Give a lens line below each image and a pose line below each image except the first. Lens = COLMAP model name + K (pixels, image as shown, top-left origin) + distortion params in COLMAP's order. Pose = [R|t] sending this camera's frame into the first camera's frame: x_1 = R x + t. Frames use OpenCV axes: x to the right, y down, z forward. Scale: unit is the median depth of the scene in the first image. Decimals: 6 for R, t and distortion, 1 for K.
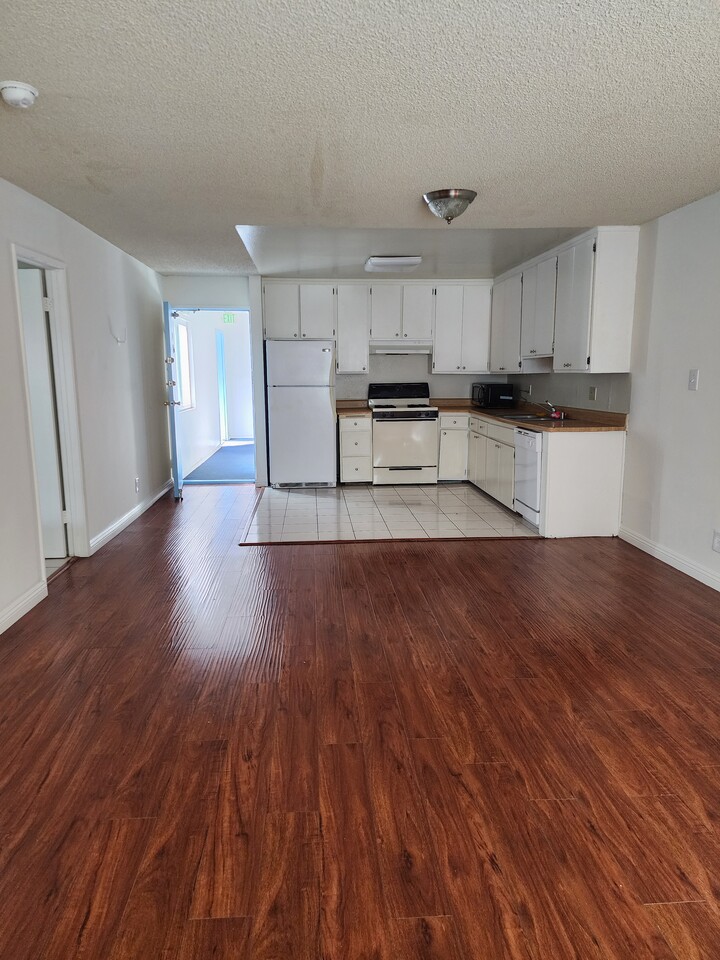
lens RADIAL K [[646.1, 0, 359.5], [0, 646.1, 477.5], [0, 0, 1]] dist [0.125678, -0.000929]
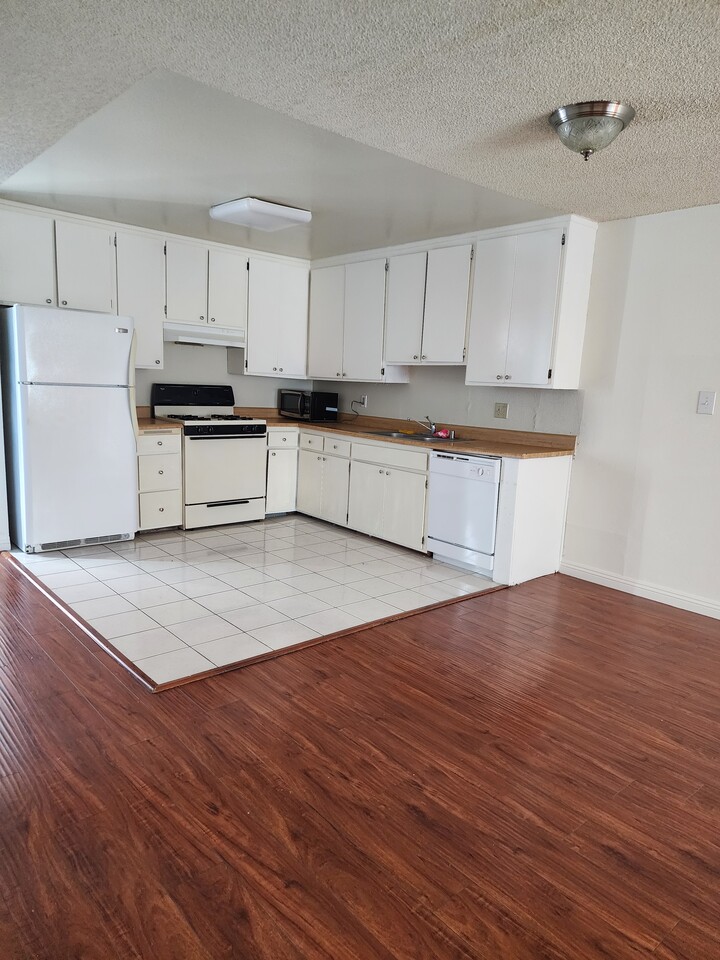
lens RADIAL K [[646.1, 0, 359.7], [0, 646.1, 487.8], [0, 0, 1]] dist [0.125678, -0.000929]
pose [[0.795410, -0.059671, 0.603126, -0.255263], [0.049102, 0.998215, 0.034004, -0.049364], [-0.604079, 0.002567, 0.796920, 0.324450]]
